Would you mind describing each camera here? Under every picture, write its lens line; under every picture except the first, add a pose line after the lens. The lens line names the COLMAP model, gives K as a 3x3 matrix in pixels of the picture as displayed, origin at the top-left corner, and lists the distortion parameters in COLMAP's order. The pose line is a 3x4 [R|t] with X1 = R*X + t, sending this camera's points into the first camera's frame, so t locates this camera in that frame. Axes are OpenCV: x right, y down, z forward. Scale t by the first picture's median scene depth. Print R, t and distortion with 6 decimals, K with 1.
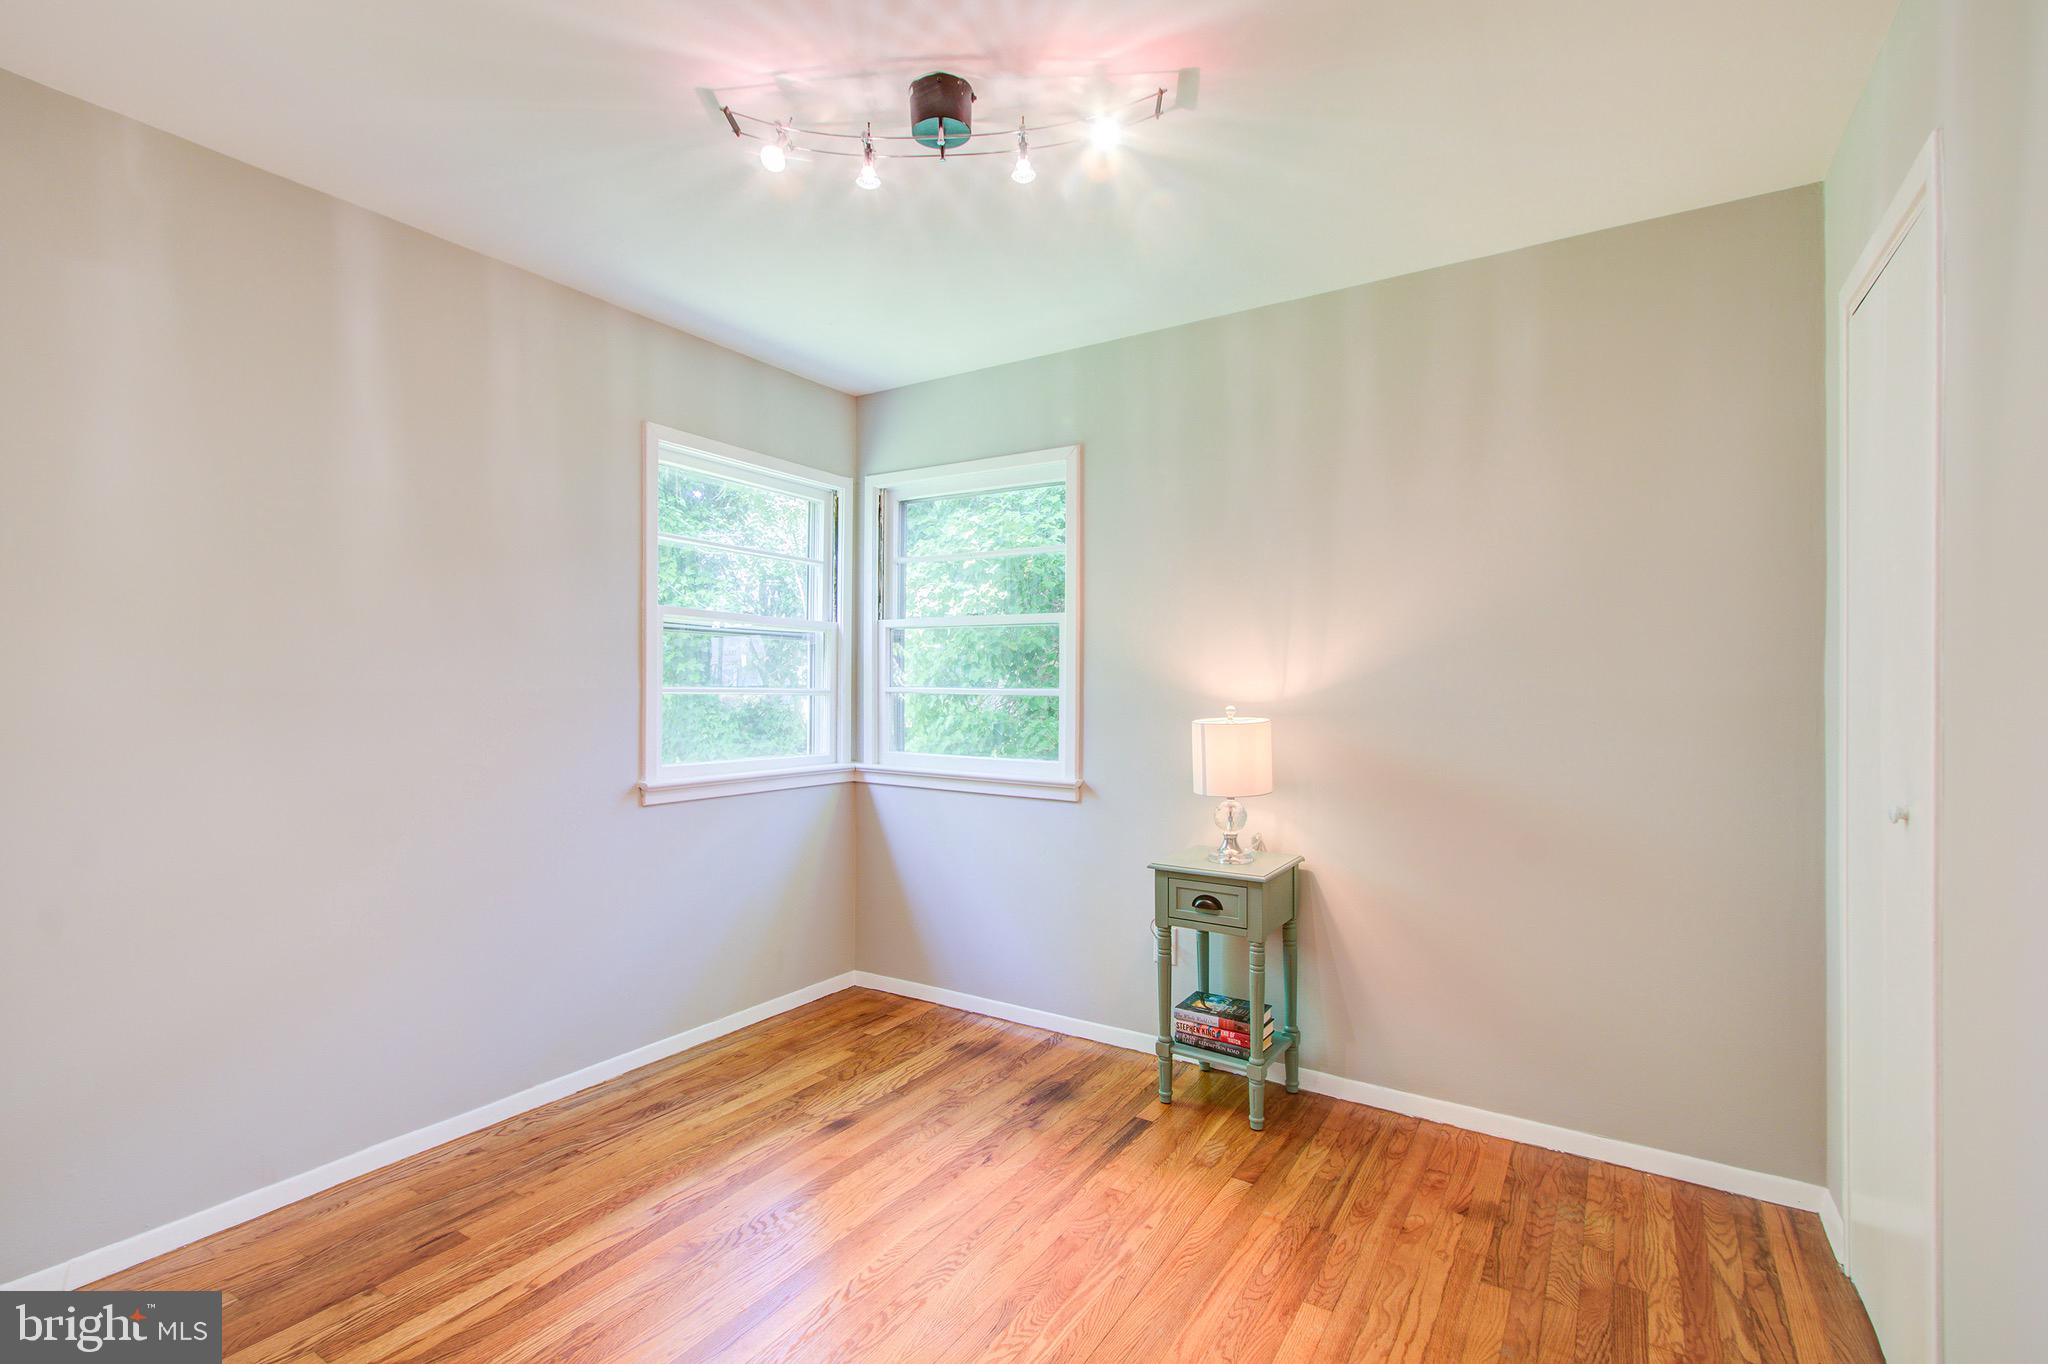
lens RADIAL K [[943.5, 0, 1014.9], [0, 943.5, 688.8], [0, 0, 1]] dist [-0.003380, 0.004448]
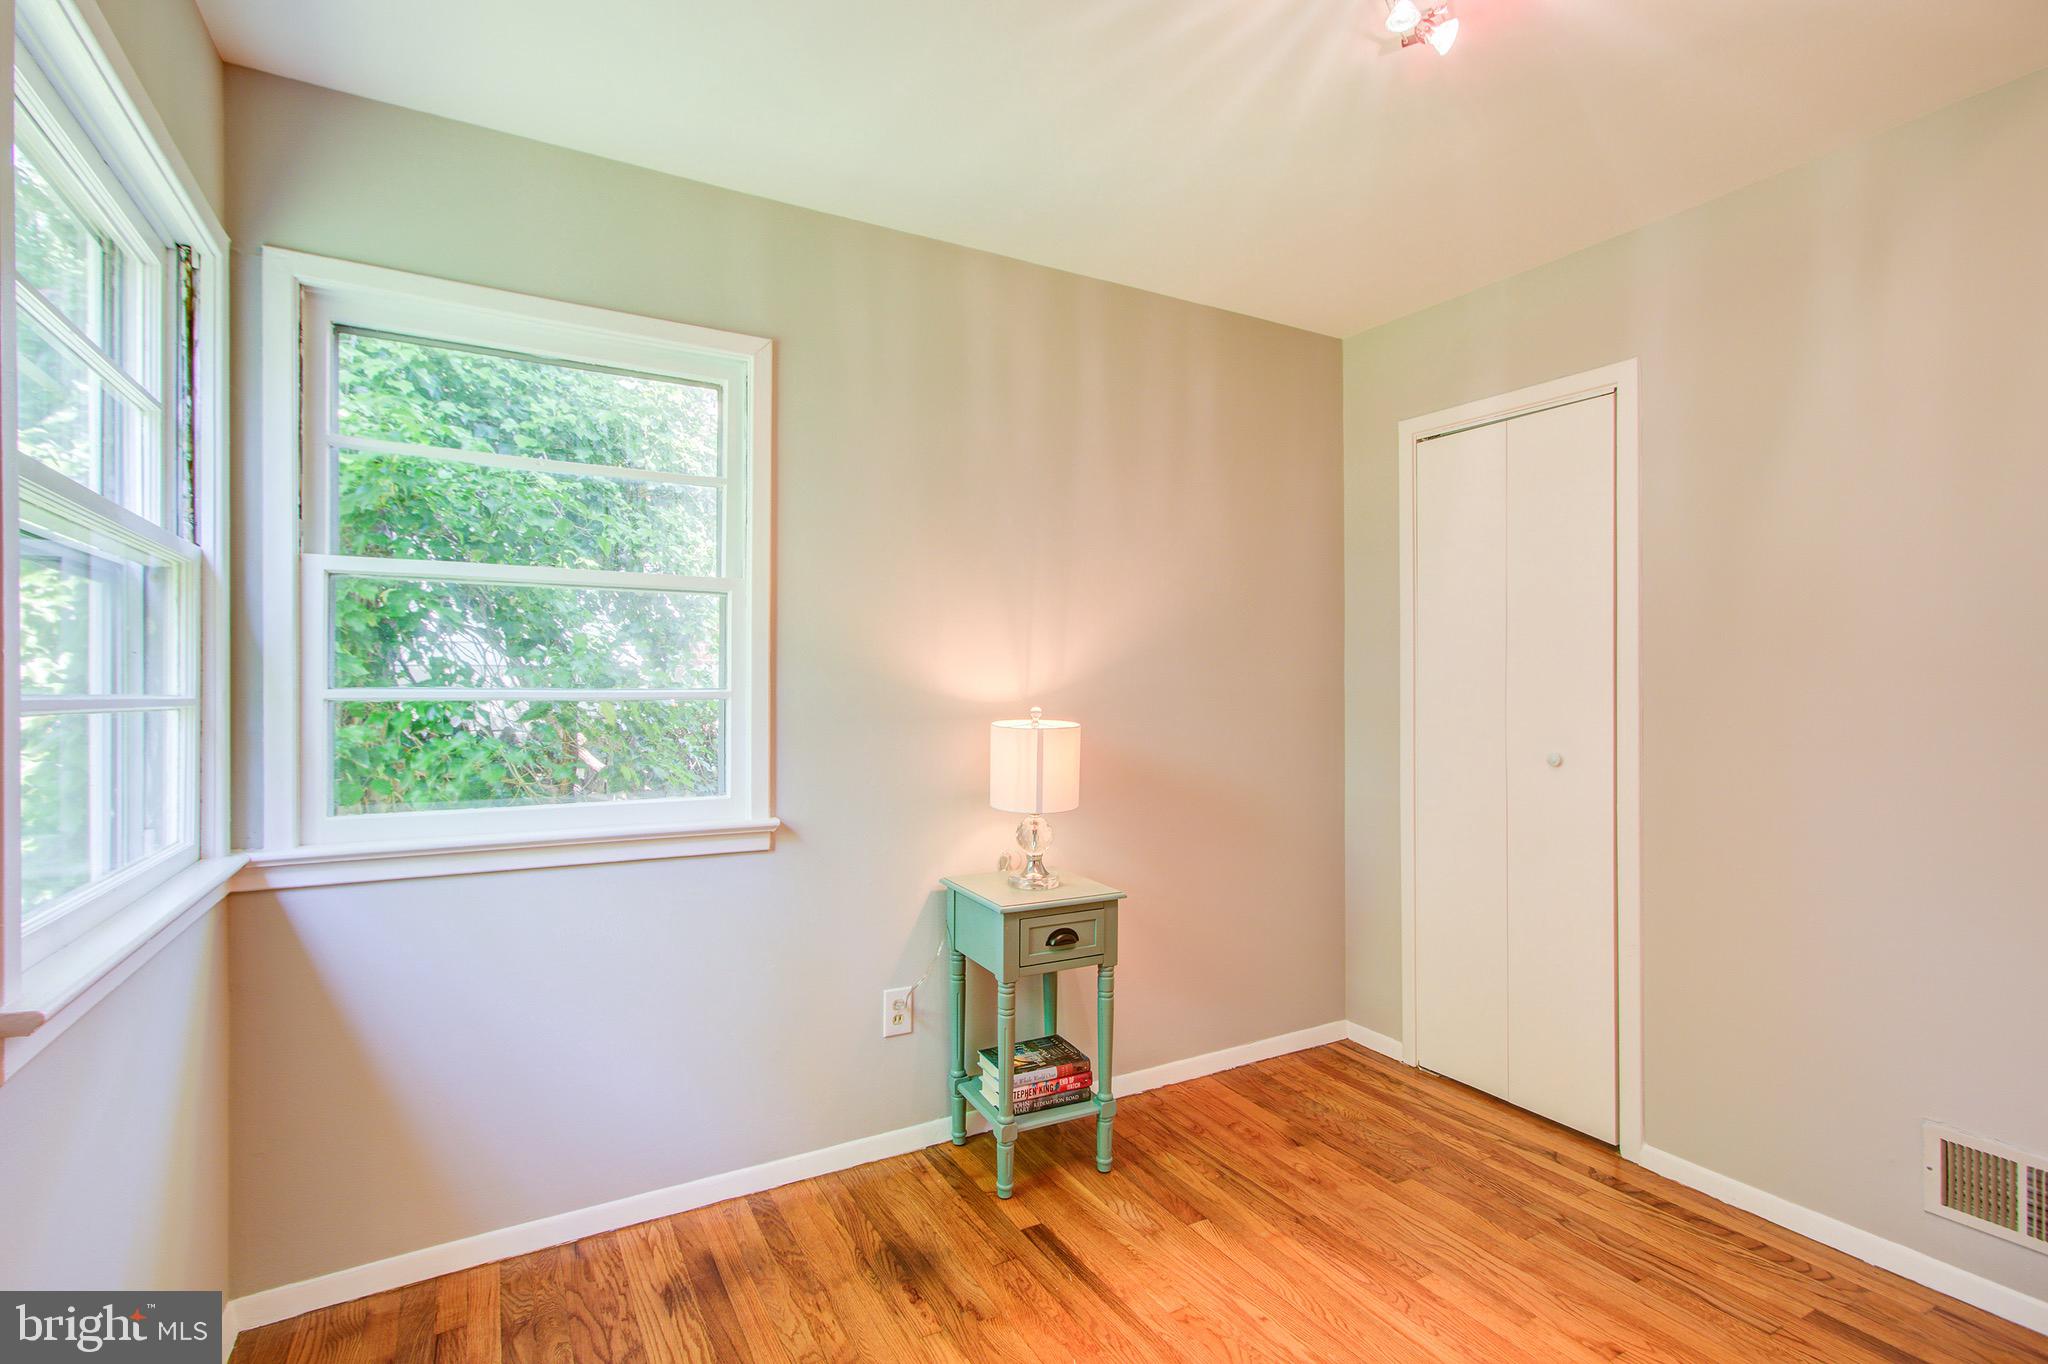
lens RADIAL K [[943.5, 0, 1021.1], [0, 943.5, 671.9], [0, 0, 1]] dist [-0.003380, 0.004448]
pose [[0.465629, -0.000678, 0.884980, -0.559994], [-0.000894, 0.999999, 0.001236, -0.015852], [-0.884980, -0.001366, 0.465628, 0.616808]]
